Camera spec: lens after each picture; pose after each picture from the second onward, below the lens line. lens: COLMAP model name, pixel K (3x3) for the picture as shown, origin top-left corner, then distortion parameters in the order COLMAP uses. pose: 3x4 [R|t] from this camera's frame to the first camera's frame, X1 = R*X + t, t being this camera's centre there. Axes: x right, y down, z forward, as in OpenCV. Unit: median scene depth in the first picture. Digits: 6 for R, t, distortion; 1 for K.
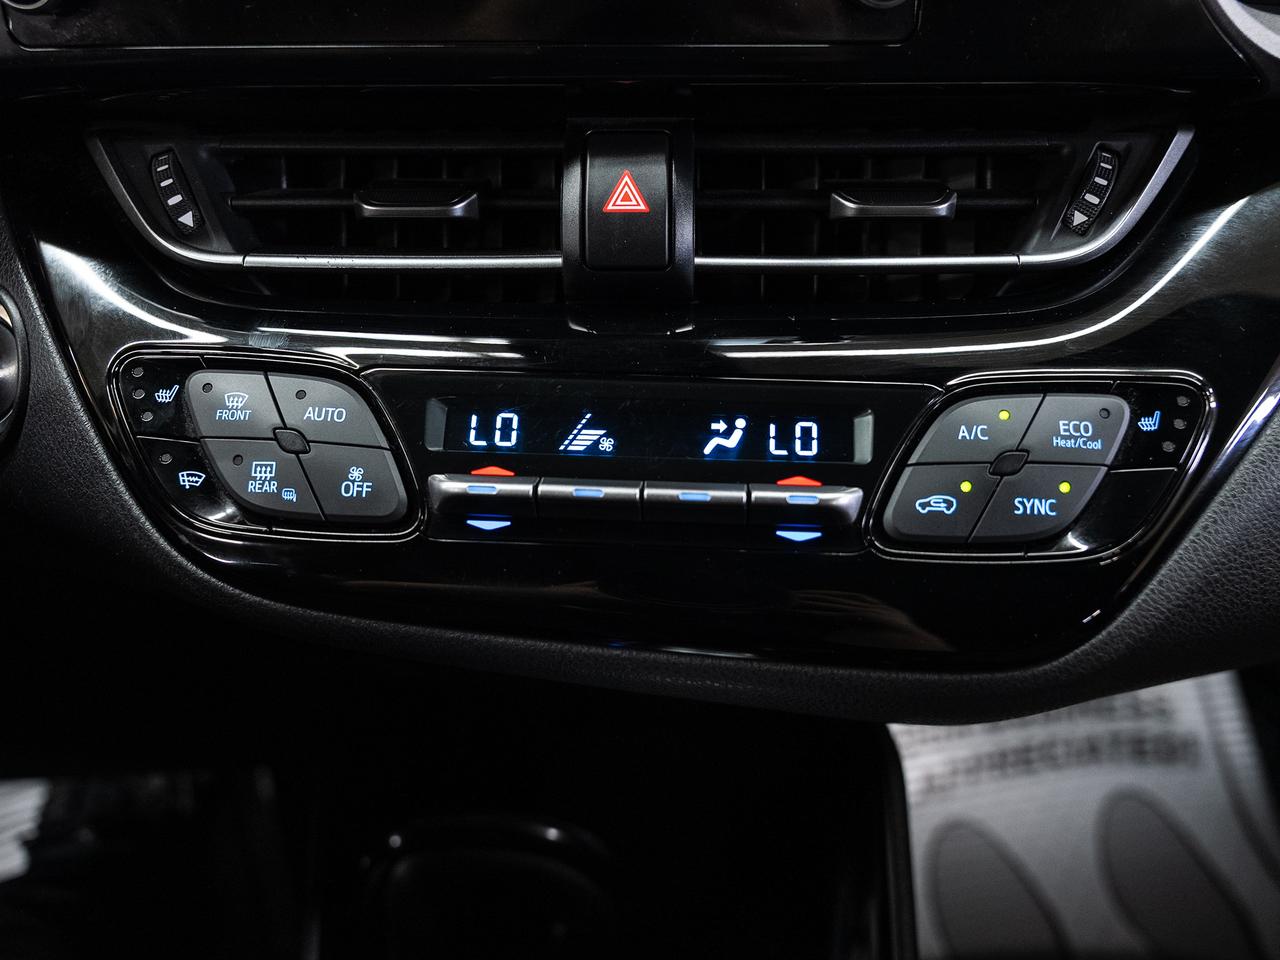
lens RADIAL K [[1021.2, 0, 659.3], [0, 1021.2, 484.1], [0, 0, 1]] dist [-0.007203, -0.008071]
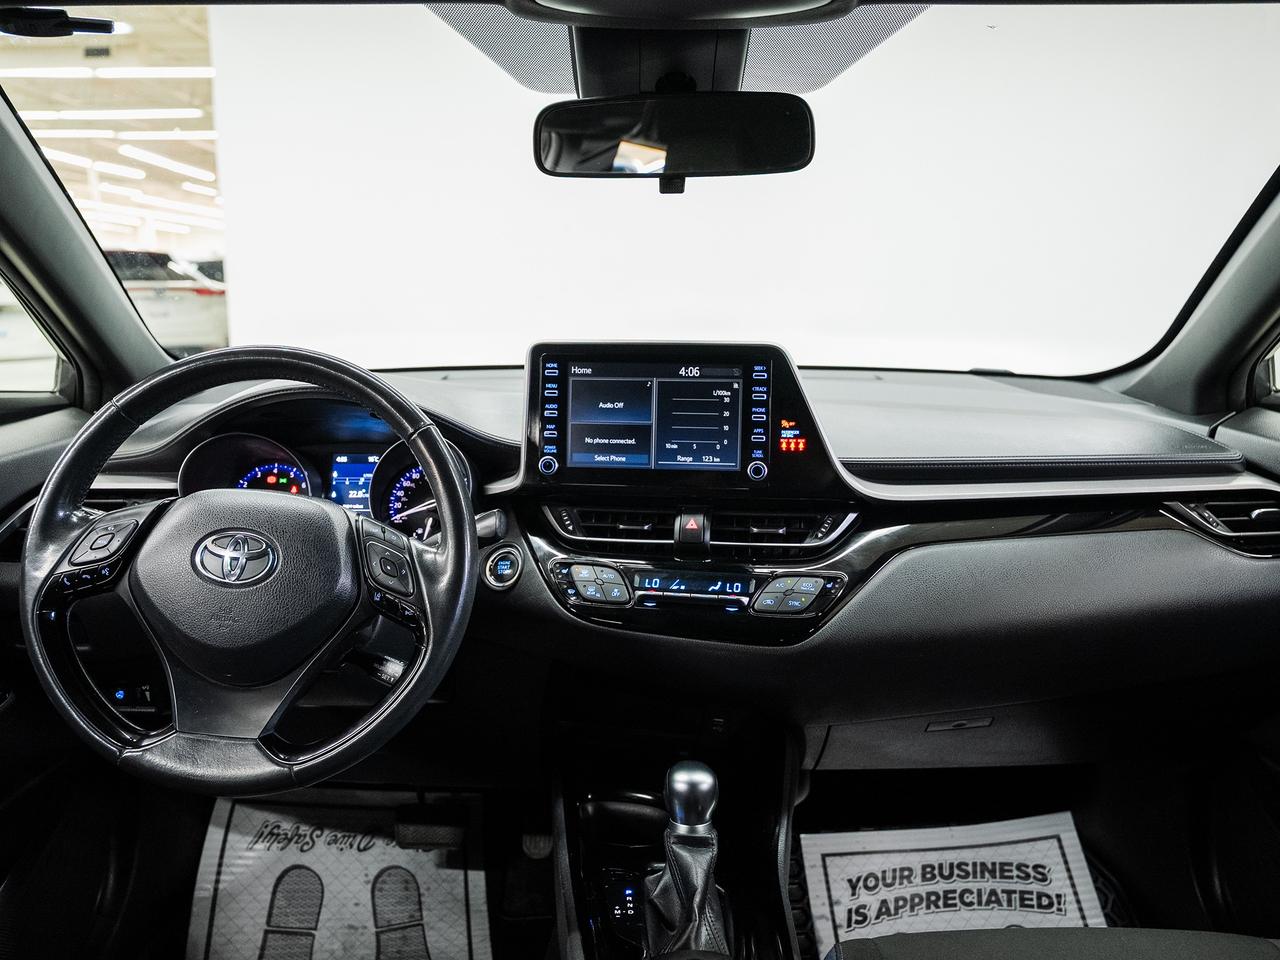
lens RADIAL K [[1021.2, 0, 659.3], [0, 1021.2, 484.1], [0, 0, 1]] dist [-0.007203, -0.008071]
pose [[0.993508, 0.026032, -0.110743, 0.251175], [-0.065734, 0.925874, -0.372071, 0.950264], [0.092848, 0.376935, 0.921574, -2.433401]]
